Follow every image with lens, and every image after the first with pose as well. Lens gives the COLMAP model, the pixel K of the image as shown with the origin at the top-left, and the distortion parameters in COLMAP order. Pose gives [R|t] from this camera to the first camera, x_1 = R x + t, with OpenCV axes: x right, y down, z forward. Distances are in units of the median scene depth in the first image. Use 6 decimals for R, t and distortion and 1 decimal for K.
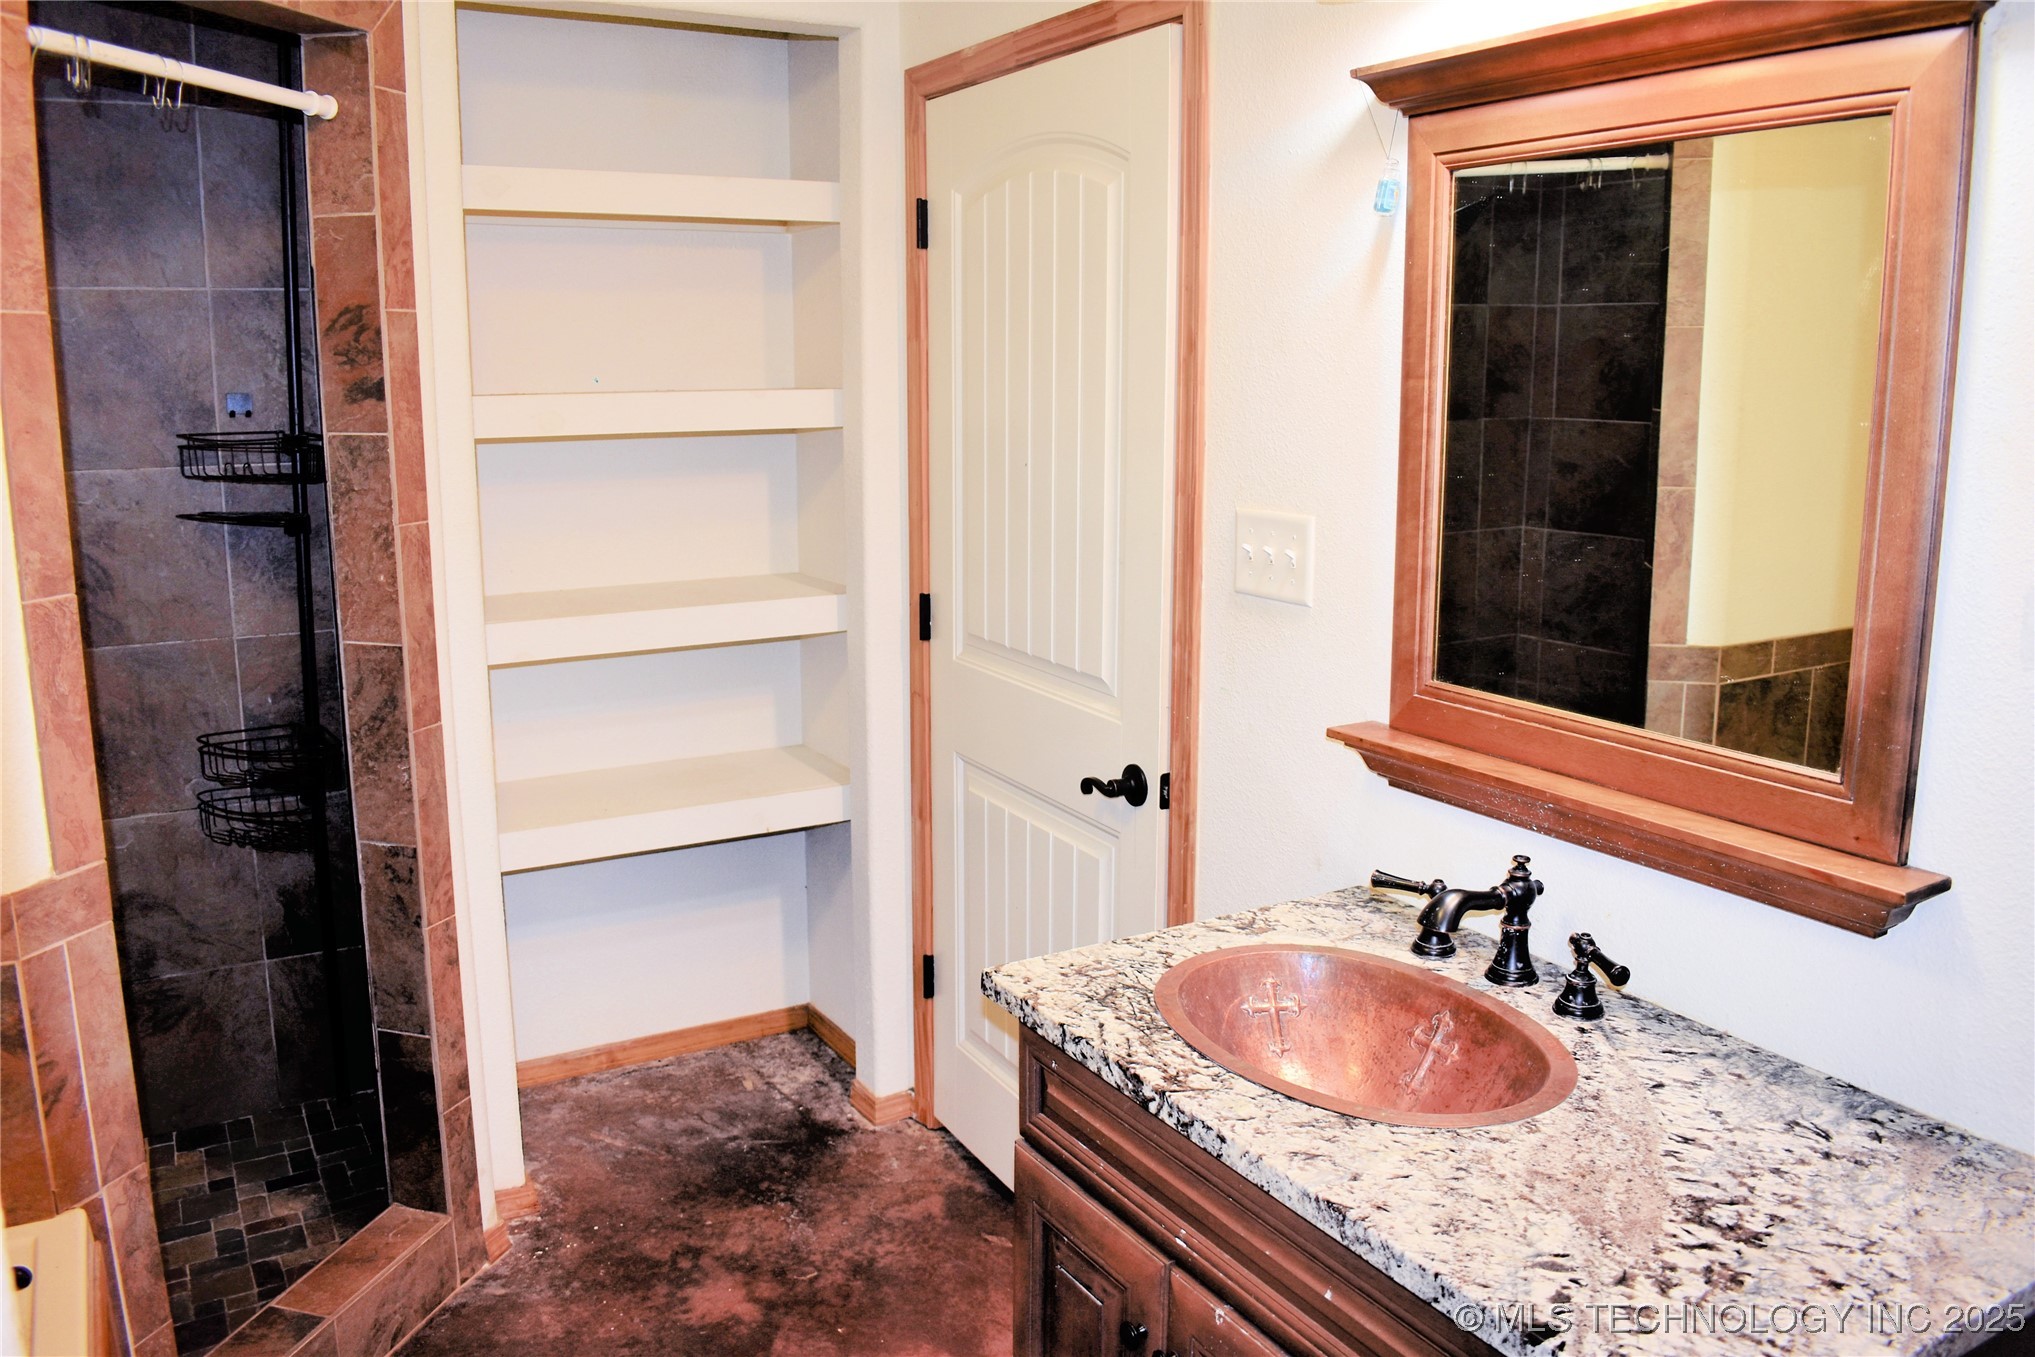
lens RADIAL K [[1589.4, 0, 1014.3], [0, 1589.4, 676.3], [0, 0, 1]] dist [-0.092530, 0.012279]
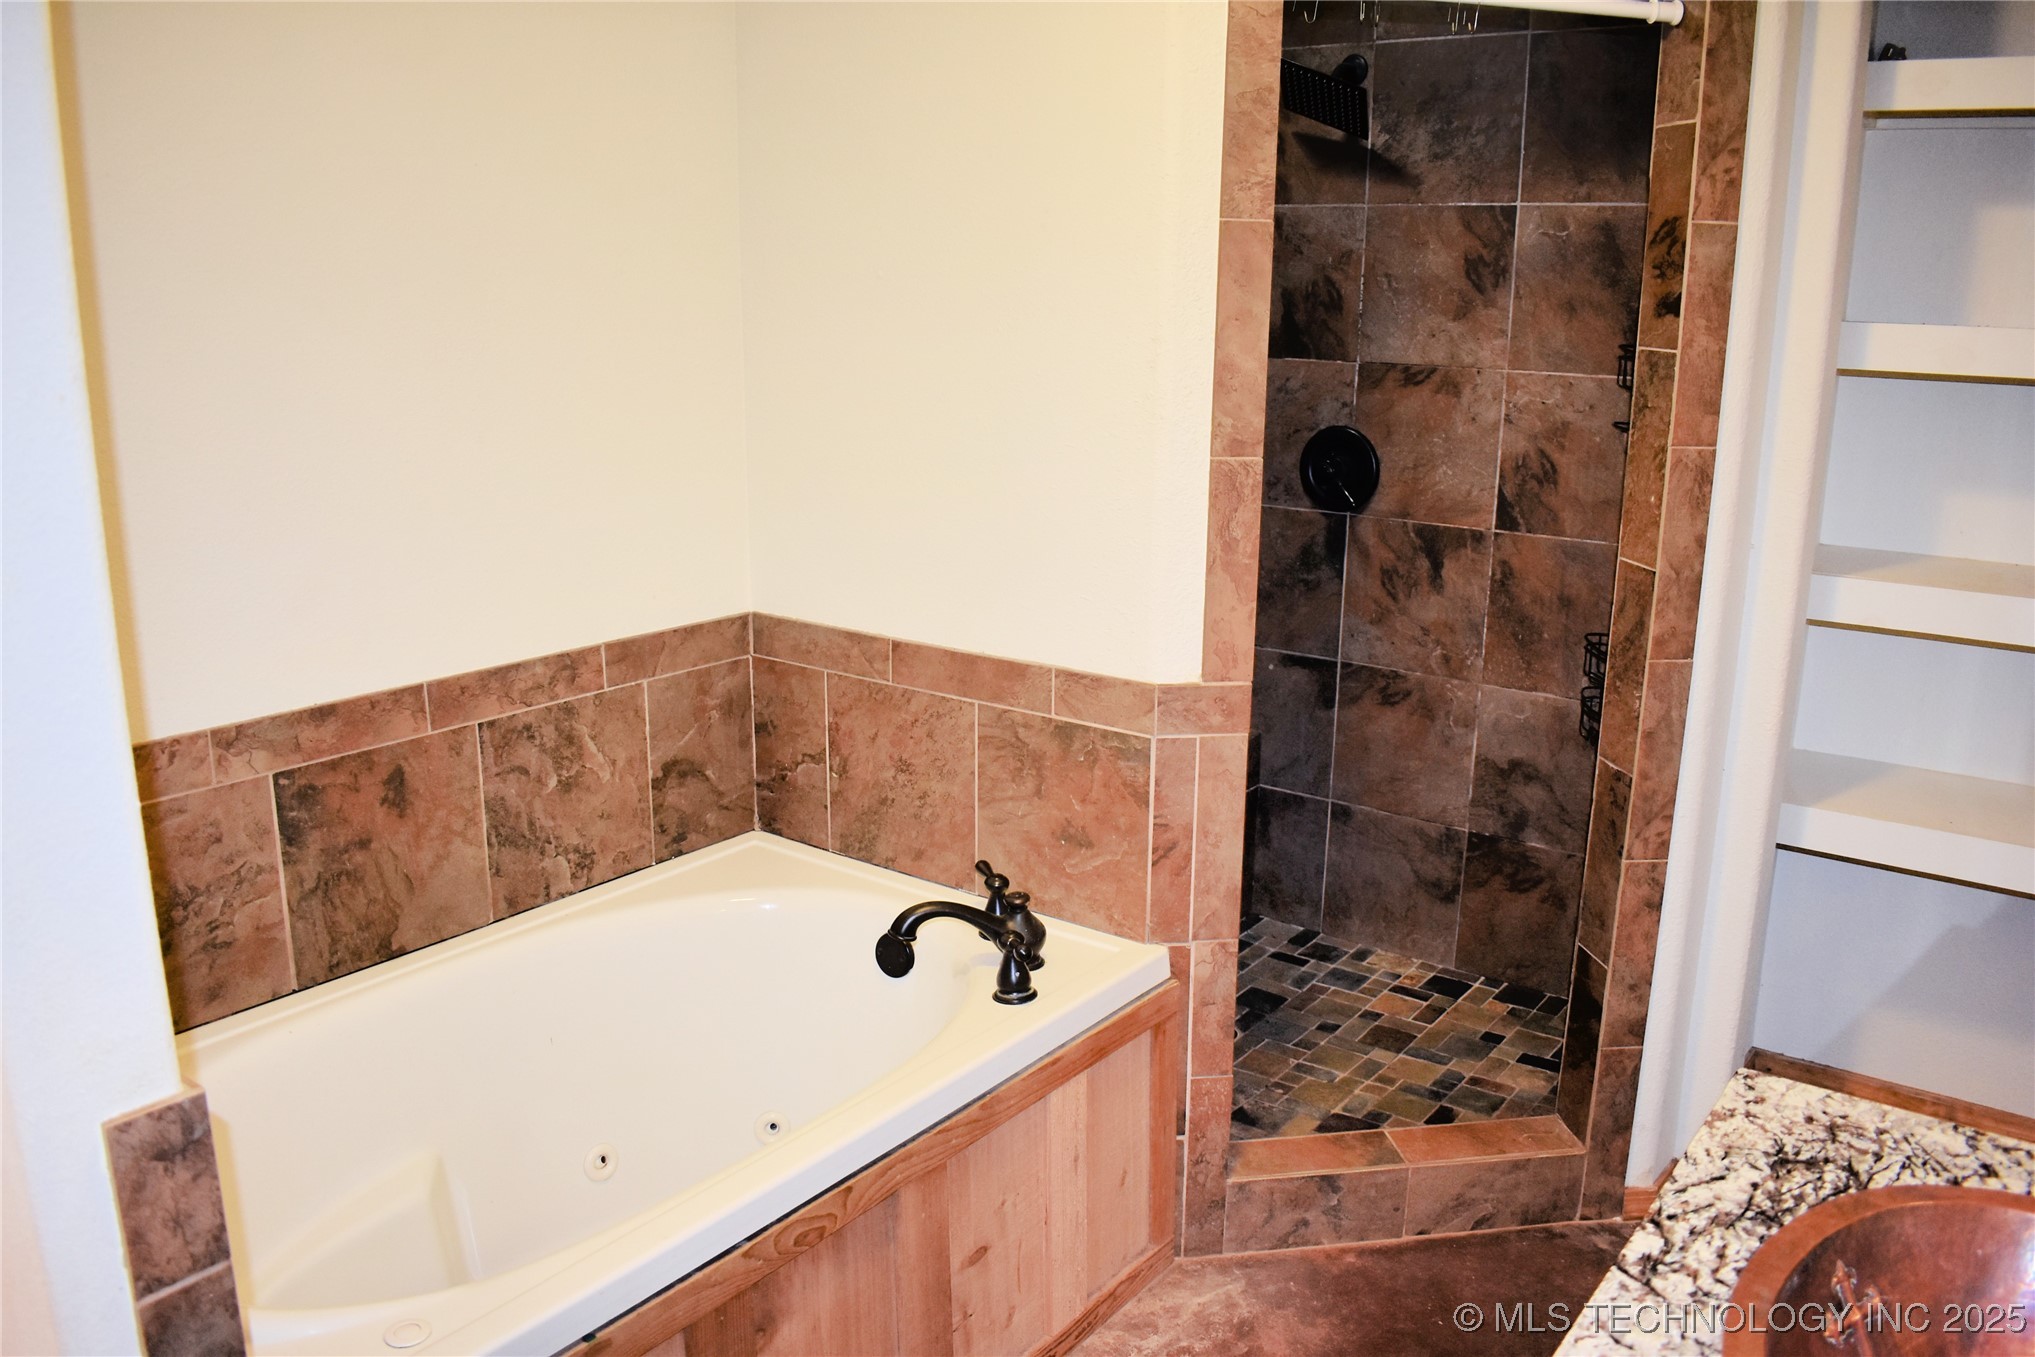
lens RADIAL K [[1589.4, 0, 1020.2], [0, 1589.4, 677.6], [0, 0, 1]] dist [-0.092530, 0.012279]
pose [[0.385548, 0.226012, -0.894579, 0.357945], [-0.187310, 0.968520, 0.163966, -0.042956], [0.903475, 0.104347, 0.415745, 0.262531]]
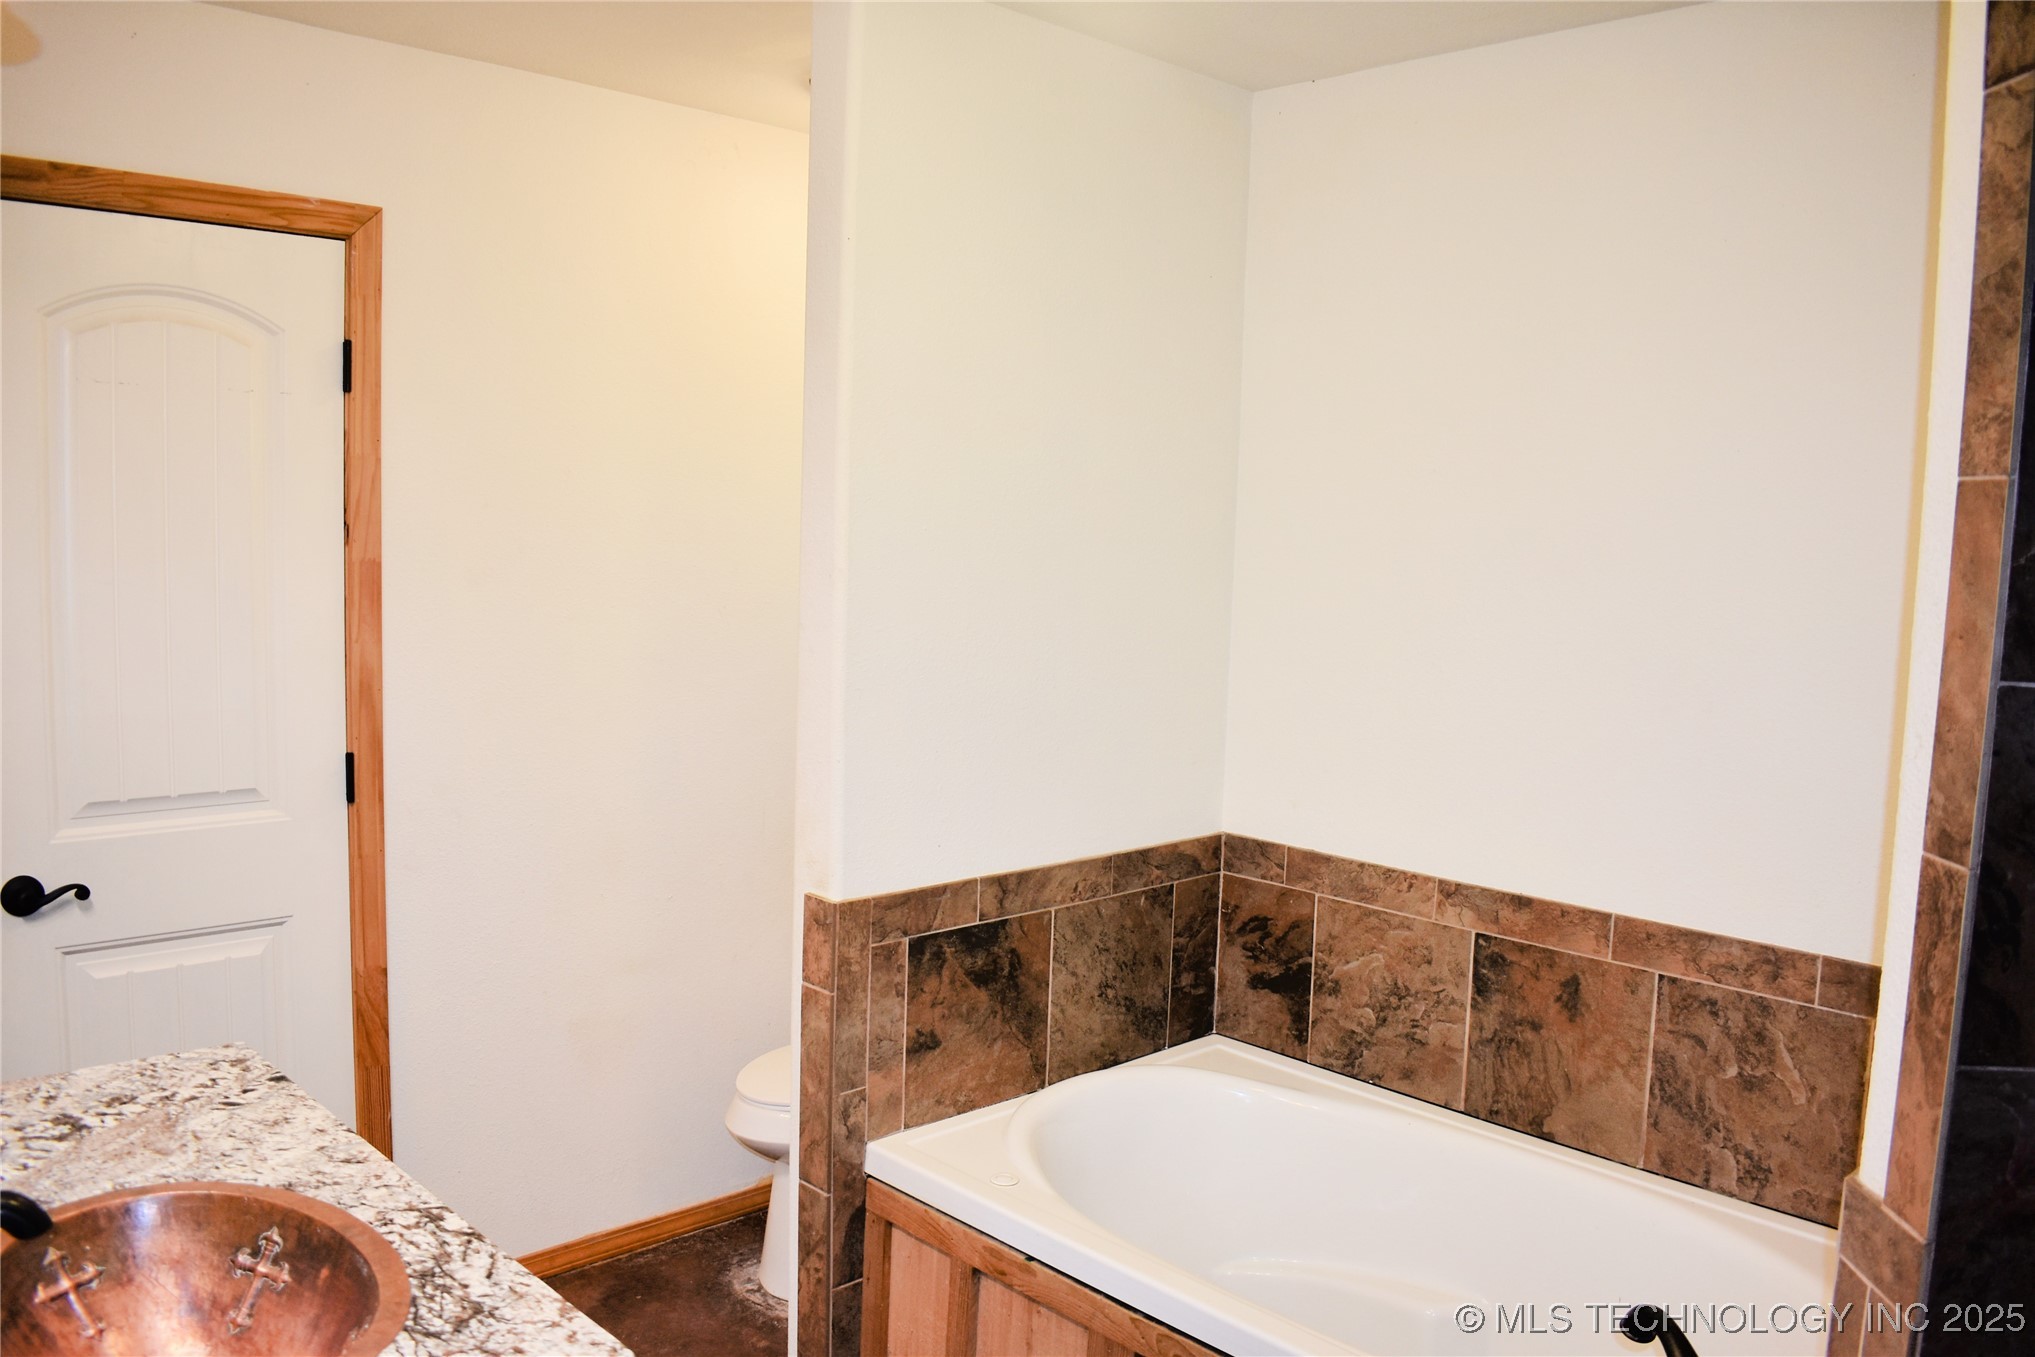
lens RADIAL K [[1589.4, 0, 1024.4], [0, 1589.4, 674.9], [0, 0, 1]] dist [-0.092530, 0.012279]
pose [[-0.971645, -0.009409, -0.236257, -0.016974], [-0.077740, 0.956369, 0.281629, -0.238485], [0.223299, 0.292010, -0.929983, 1.200678]]
